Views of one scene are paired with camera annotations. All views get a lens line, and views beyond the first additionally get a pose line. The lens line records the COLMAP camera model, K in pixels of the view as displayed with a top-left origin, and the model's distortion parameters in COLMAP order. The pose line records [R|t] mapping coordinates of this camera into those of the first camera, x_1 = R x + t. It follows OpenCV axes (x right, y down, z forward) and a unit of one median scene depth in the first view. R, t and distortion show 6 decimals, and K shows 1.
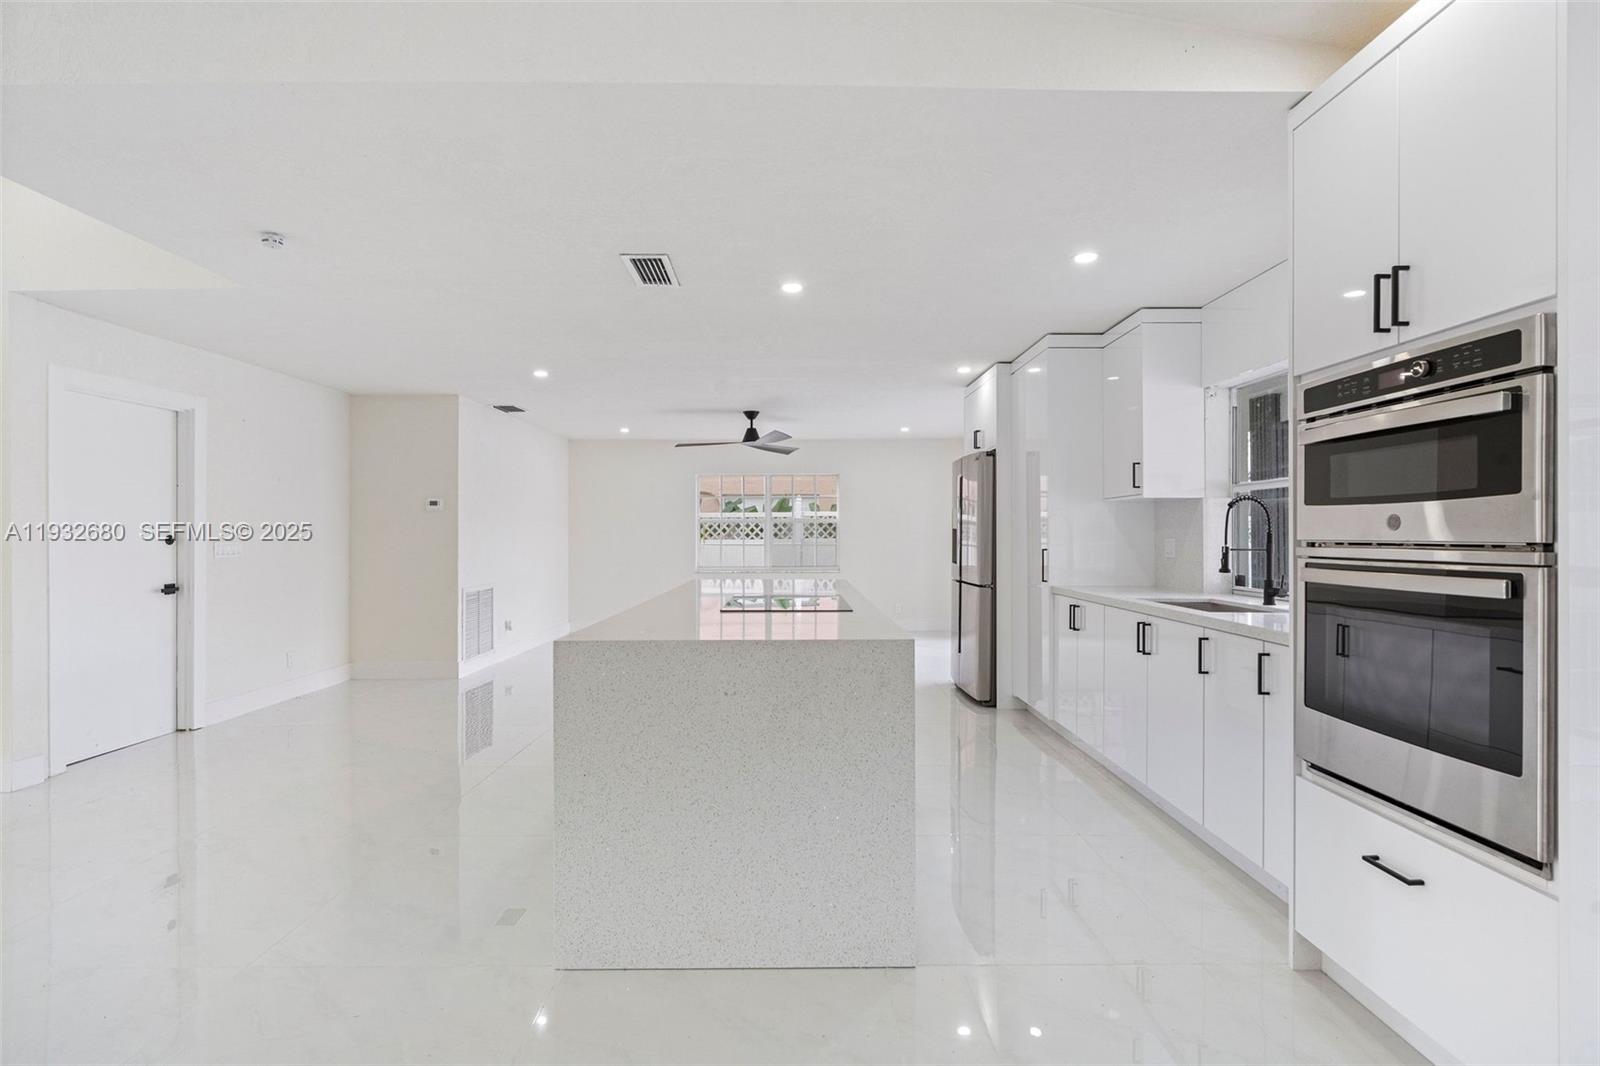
lens RADIAL K [[740.2, 0, 801.8], [0, 740.2, 529.5], [0, 0, 1]] dist [-0.005993, 0.002086]
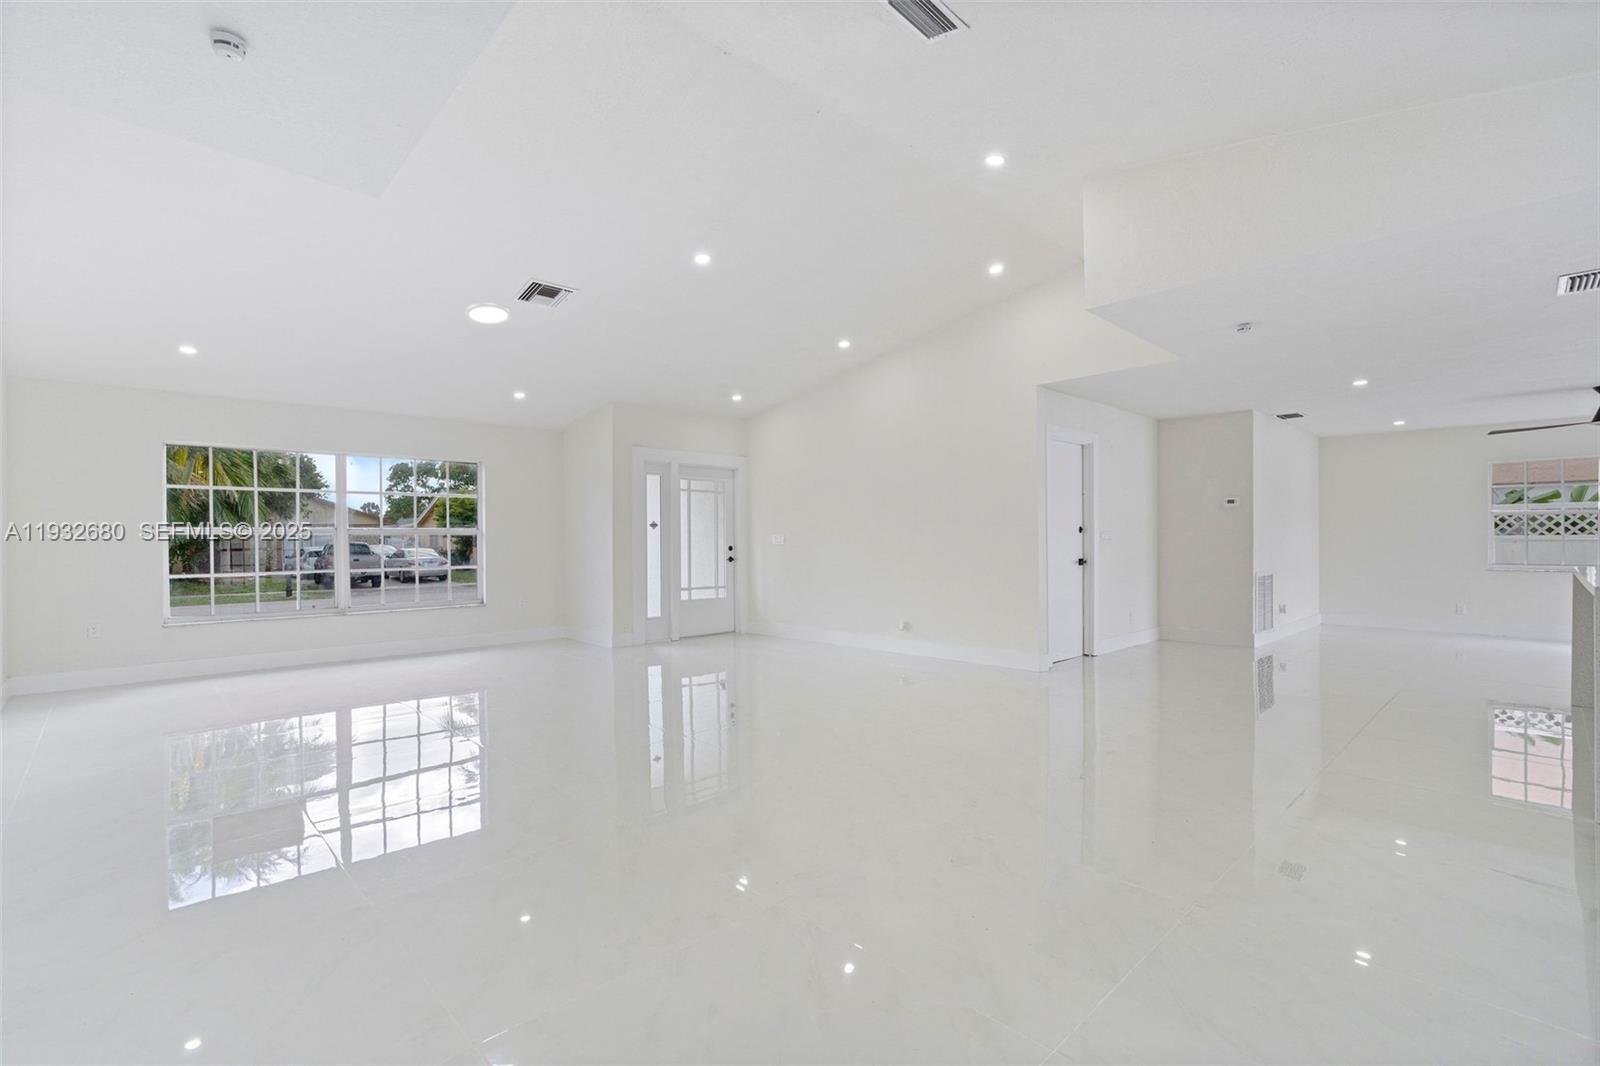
lens RADIAL K [[718.9, 0, 791.7], [0, 718.9, 538.7], [0, 0, 1]] dist [-0.008417, 0.001061]
pose [[0.682898, 0.000896, -0.730513, -0.157147], [0.005278, 0.999967, 0.006161, 0.017777], [0.730495, -0.008063, 0.682871, -0.403846]]
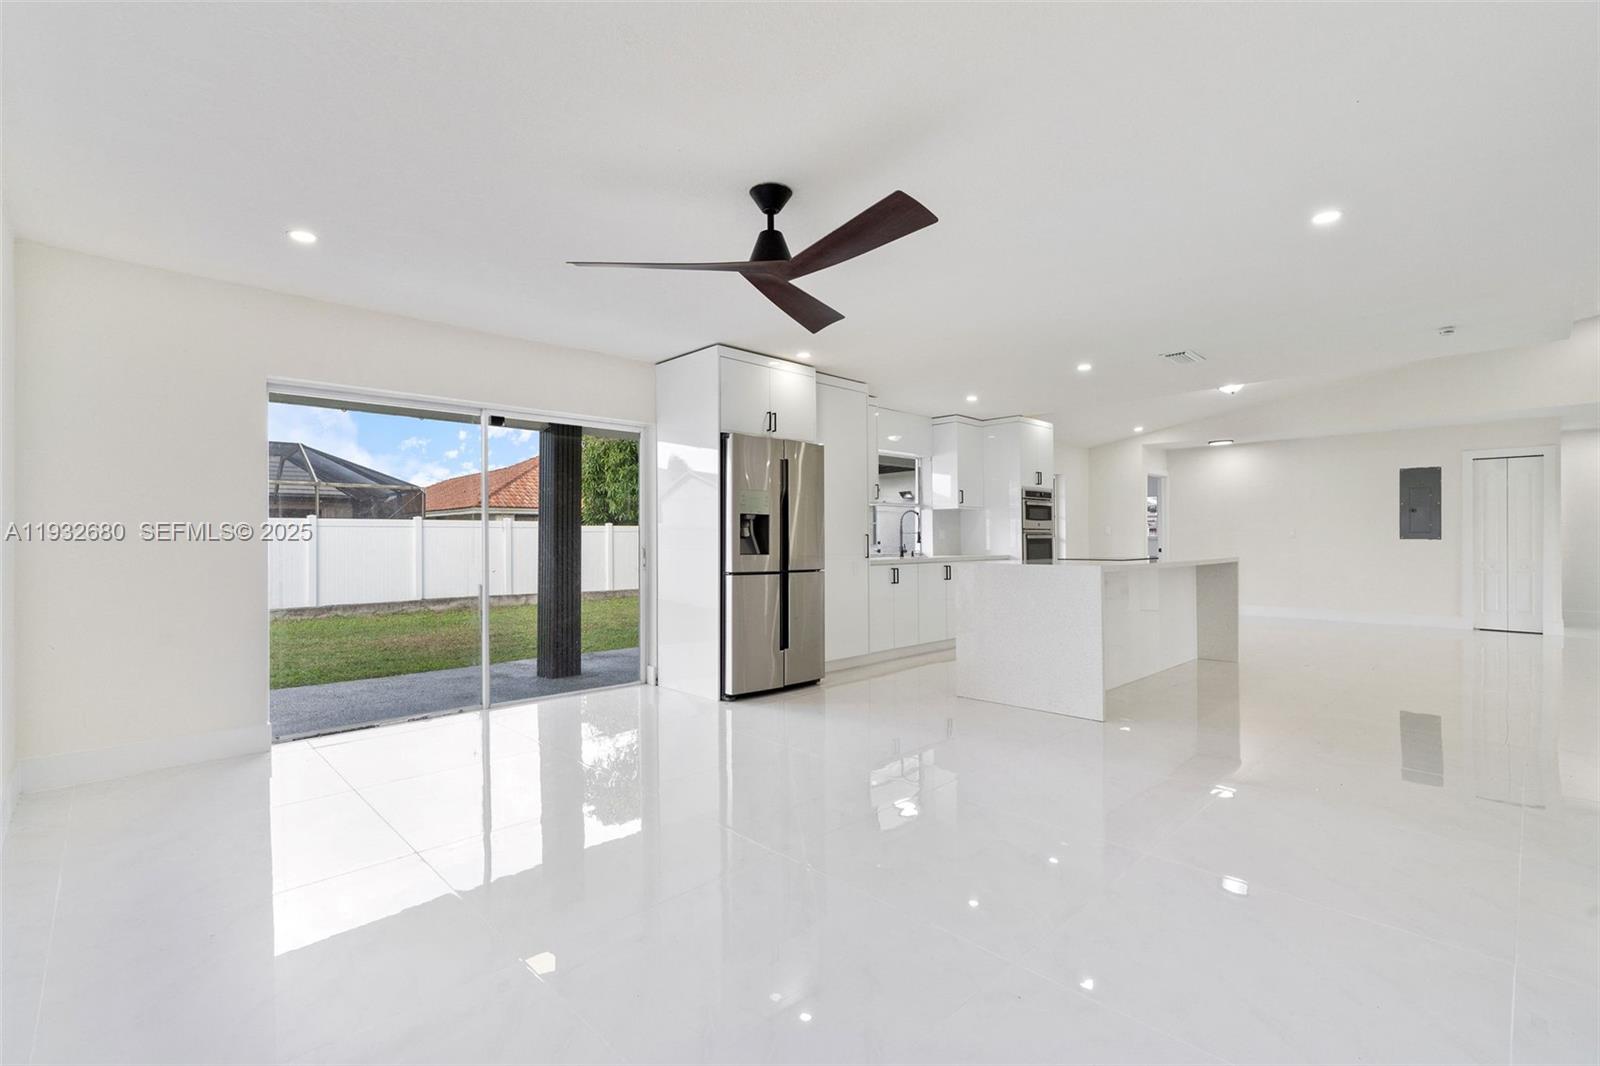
lens RADIAL K [[718.9, 0, 789.3], [0, 718.9, 534.1], [0, 0, 1]] dist [-0.008417, 0.001061]
pose [[-0.680553, 0.014063, 0.732564, -0.500945], [0.002157, 0.999850, -0.017190, 0.042847], [-0.732696, -0.010119, -0.680481, 1.766177]]
